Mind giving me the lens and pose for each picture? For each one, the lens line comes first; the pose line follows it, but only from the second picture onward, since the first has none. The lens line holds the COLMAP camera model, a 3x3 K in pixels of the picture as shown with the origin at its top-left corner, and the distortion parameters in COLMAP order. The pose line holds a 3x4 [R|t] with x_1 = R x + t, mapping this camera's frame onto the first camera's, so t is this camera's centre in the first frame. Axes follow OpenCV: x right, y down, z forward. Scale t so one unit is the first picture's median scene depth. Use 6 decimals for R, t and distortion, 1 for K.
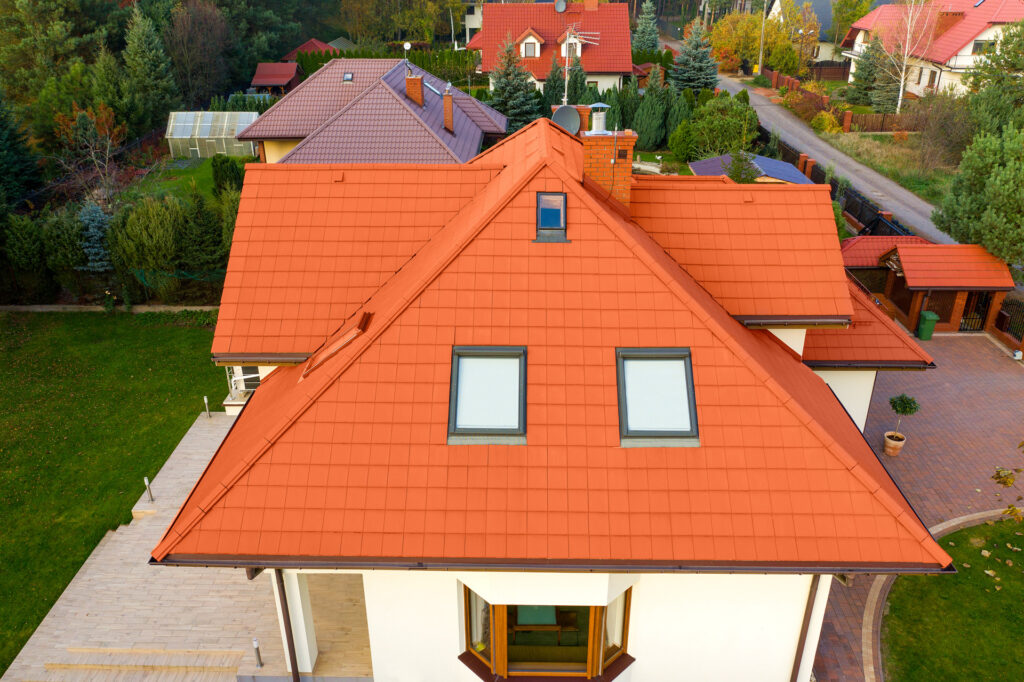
lens RADIAL K [[804.7, 0, 515.8], [0, 804.7, 341.0], [0, 0, 1]] dist [-0.014646, -0.002144]
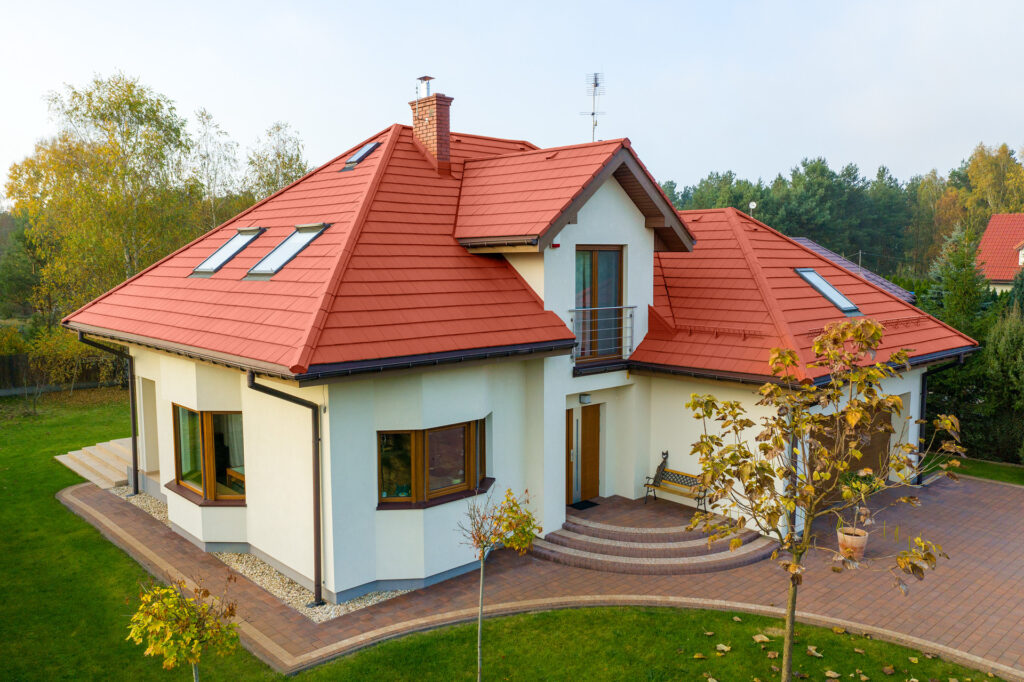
lens RADIAL K [[804.7, 0, 512.4], [0, 804.7, 347.1], [0, 0, 1]] dist [-0.014646, -0.002144]
pose [[0.691330, 0.077521, -0.718368, 0.270886], [-0.307345, 0.931347, -0.195273, 0.069790], [0.653912, 0.355785, 0.667695, 0.102185]]
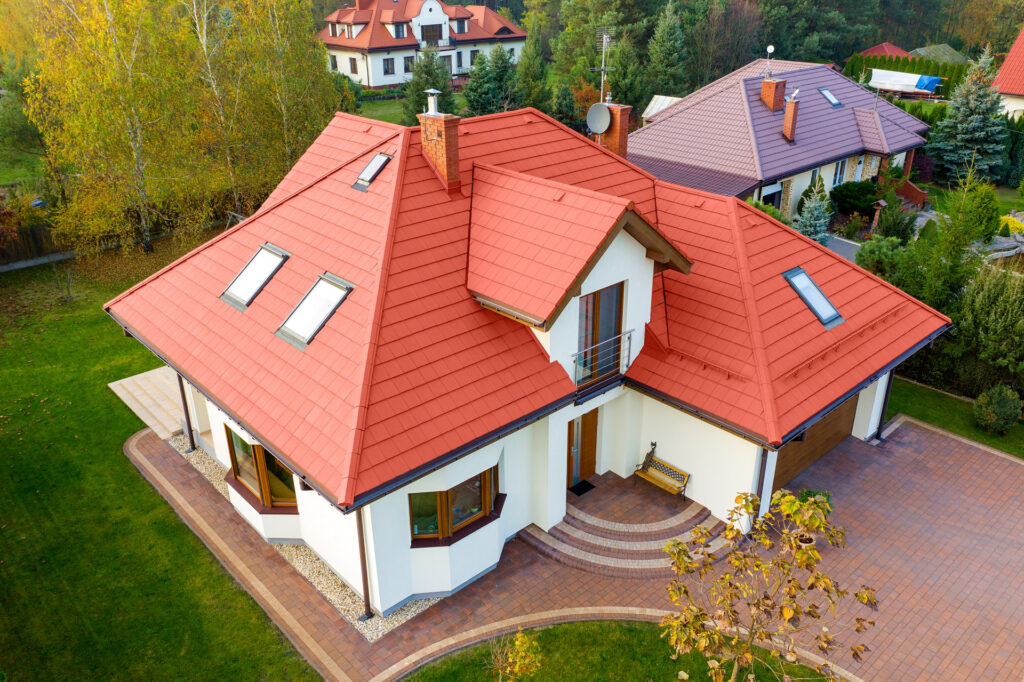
lens RADIAL K [[804.7, 0, 512.6], [0, 804.7, 346.4], [0, 0, 1]] dist [-0.014646, -0.002144]
pose [[0.687793, 0.309692, -0.656530, 0.269733], [-0.304016, 0.944179, 0.126886, -0.029829], [0.659177, 0.112324, 0.743551, 0.054868]]
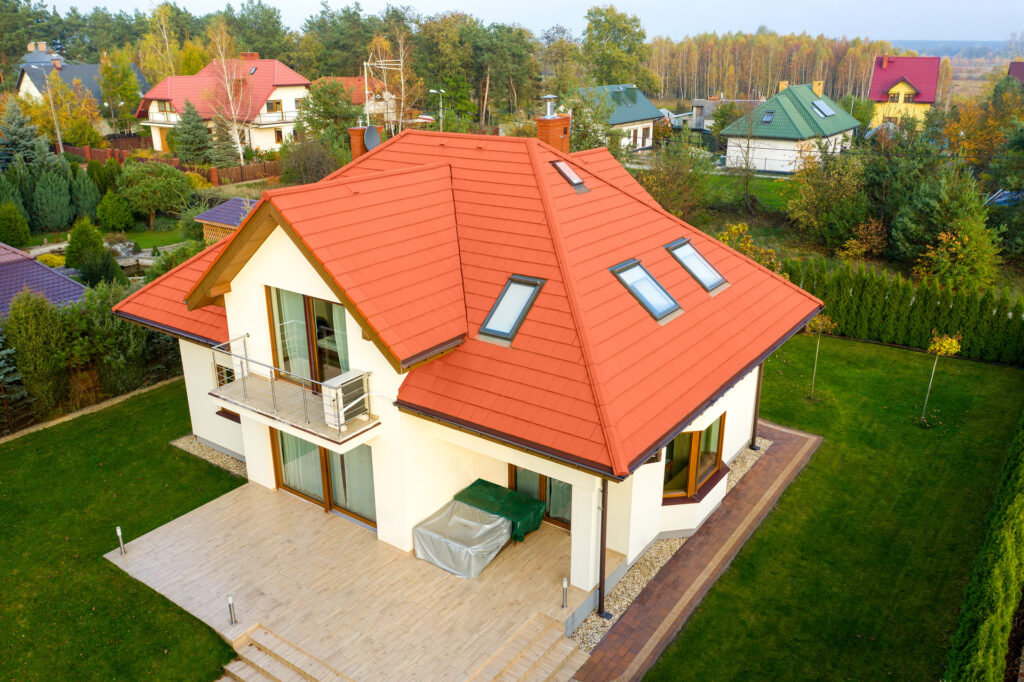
lens RADIAL K [[804.7, 0, 514.6], [0, 804.7, 340.5], [0, 0, 1]] dist [-0.014646, -0.002144]
pose [[0.573014, -0.276695, 0.771424, -0.267107], [0.349544, 0.933887, 0.075326, -0.007953], [-0.741265, 0.226483, 0.631847, 0.069123]]
